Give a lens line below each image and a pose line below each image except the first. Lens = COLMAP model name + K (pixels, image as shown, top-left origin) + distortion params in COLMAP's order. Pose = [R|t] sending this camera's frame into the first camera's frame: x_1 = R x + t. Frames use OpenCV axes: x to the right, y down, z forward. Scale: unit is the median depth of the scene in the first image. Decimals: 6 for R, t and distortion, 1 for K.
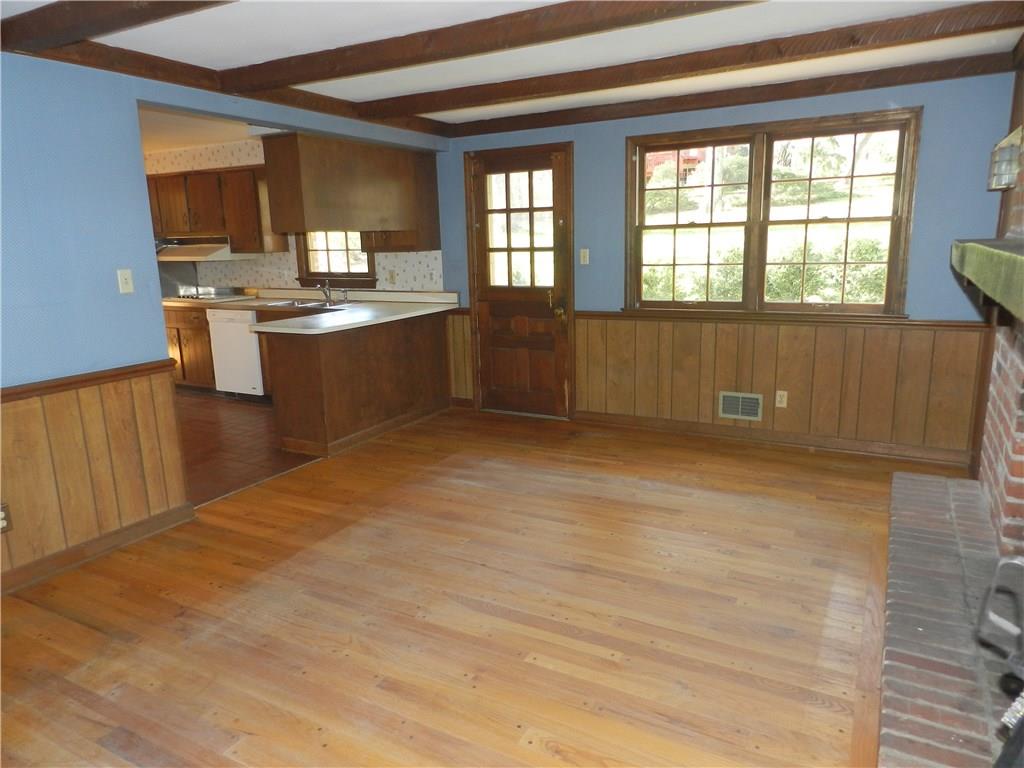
lens RADIAL K [[696.1, 0, 504.5], [0, 696.1, 385.2], [0, 0, 1]] dist [0.029448, -0.003885]
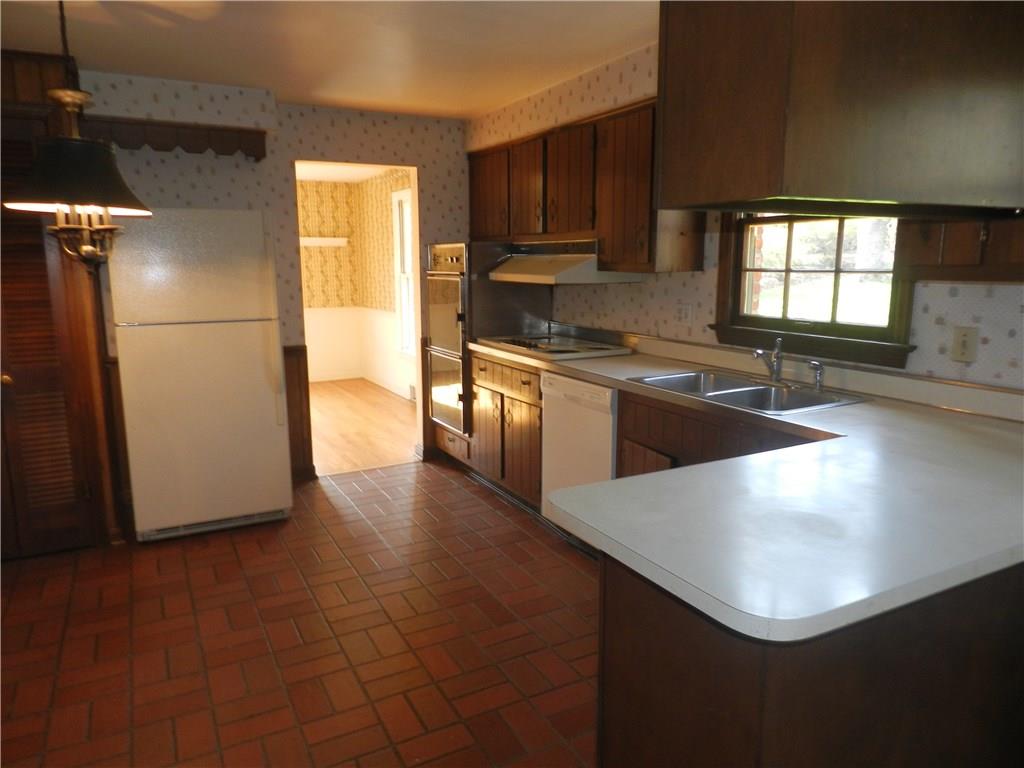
lens RADIAL K [[696.1, 0, 506.7], [0, 696.1, 379.6], [0, 0, 1]] dist [0.029448, -0.003885]
pose [[0.841290, 0.115161, -0.528175, -0.156132], [-0.129804, 0.991495, 0.009427, -0.101955], [0.524769, 0.060629, 0.849083, 0.513167]]
